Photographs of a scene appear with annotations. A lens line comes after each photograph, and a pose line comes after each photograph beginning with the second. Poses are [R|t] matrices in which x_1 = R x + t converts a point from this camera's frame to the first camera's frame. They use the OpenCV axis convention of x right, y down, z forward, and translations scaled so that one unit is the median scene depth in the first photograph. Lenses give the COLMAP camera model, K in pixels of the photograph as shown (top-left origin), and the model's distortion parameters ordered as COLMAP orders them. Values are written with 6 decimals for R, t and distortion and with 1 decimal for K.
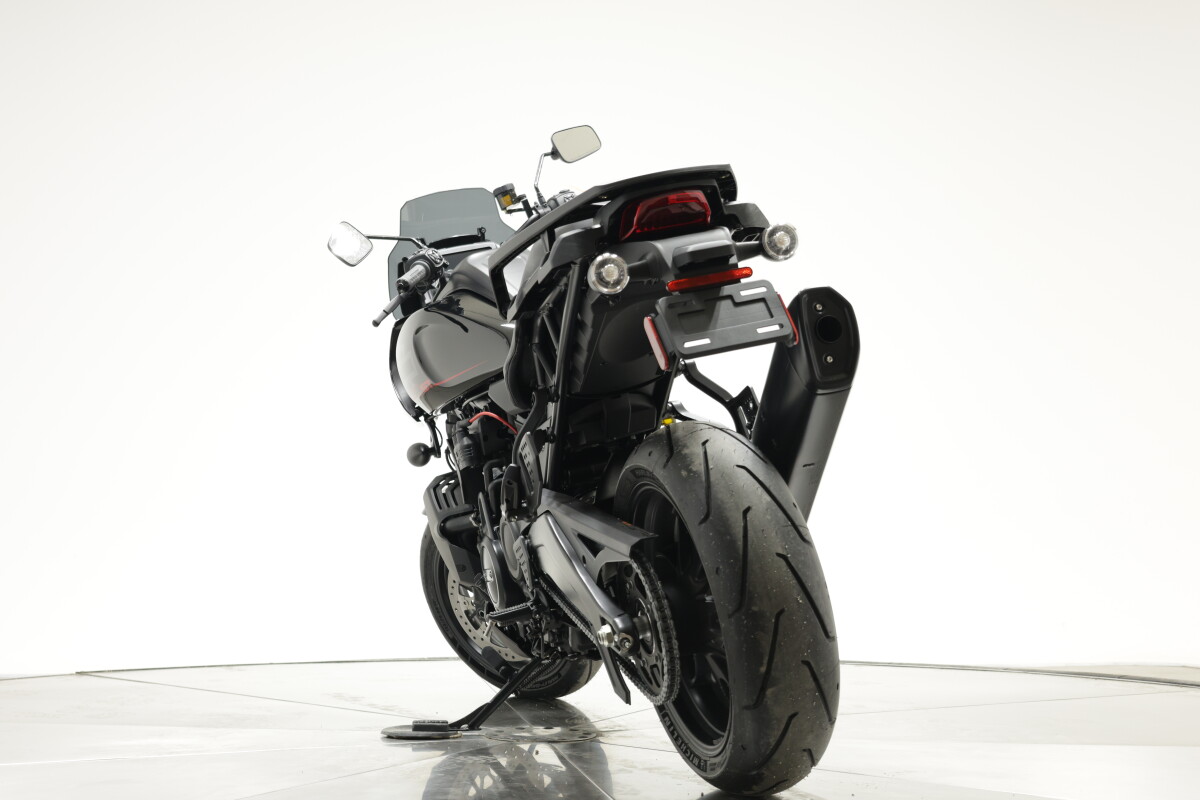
lens RADIAL K [[1624.0, 0, 600.5], [0, 1624.0, 506.6], [0, 0, 1]] dist [0.004654, 0.040801]
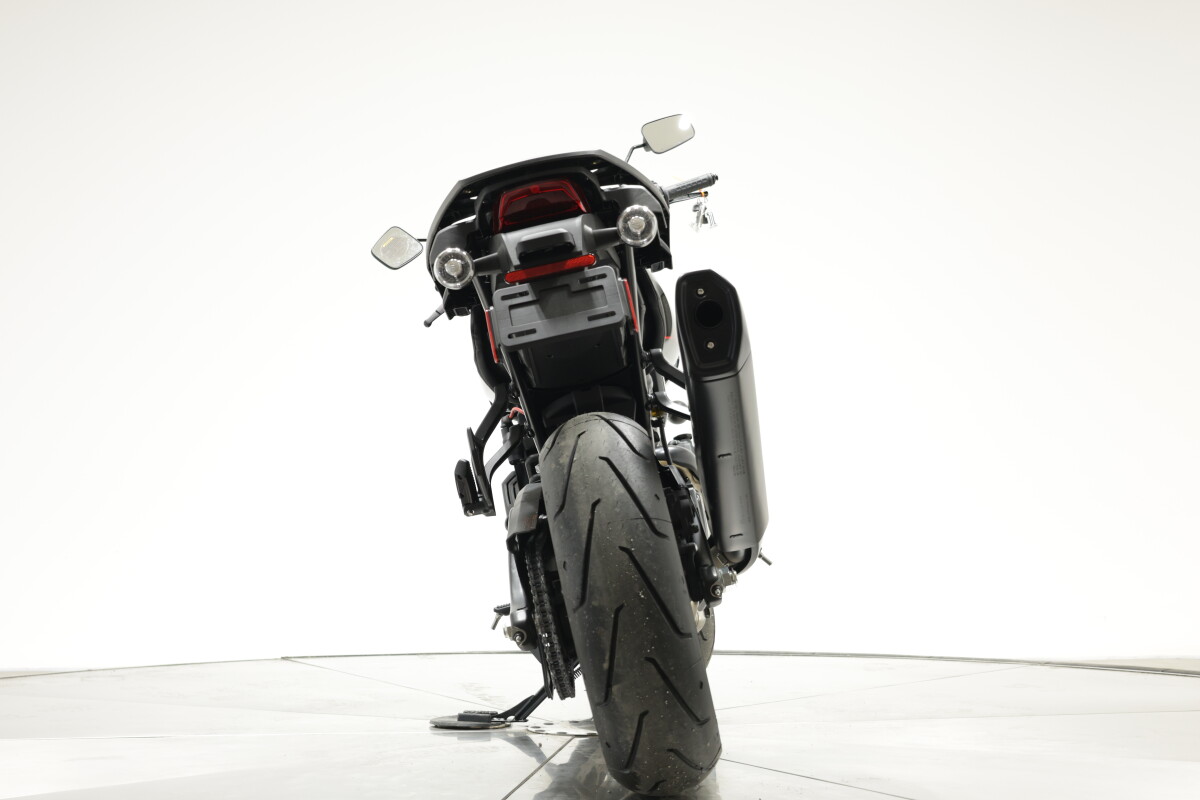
lens RADIAL K [[1624.0, 0, 600.5], [0, 1624.0, 506.6], [0, 0, 1]] dist [0.004654, 0.040801]
pose [[0.961716, -0.006952, -0.273960, 0.356305], [0.007911, 0.999966, 0.002394, 0.002067], [0.273934, -0.004469, 0.961738, 0.057618]]
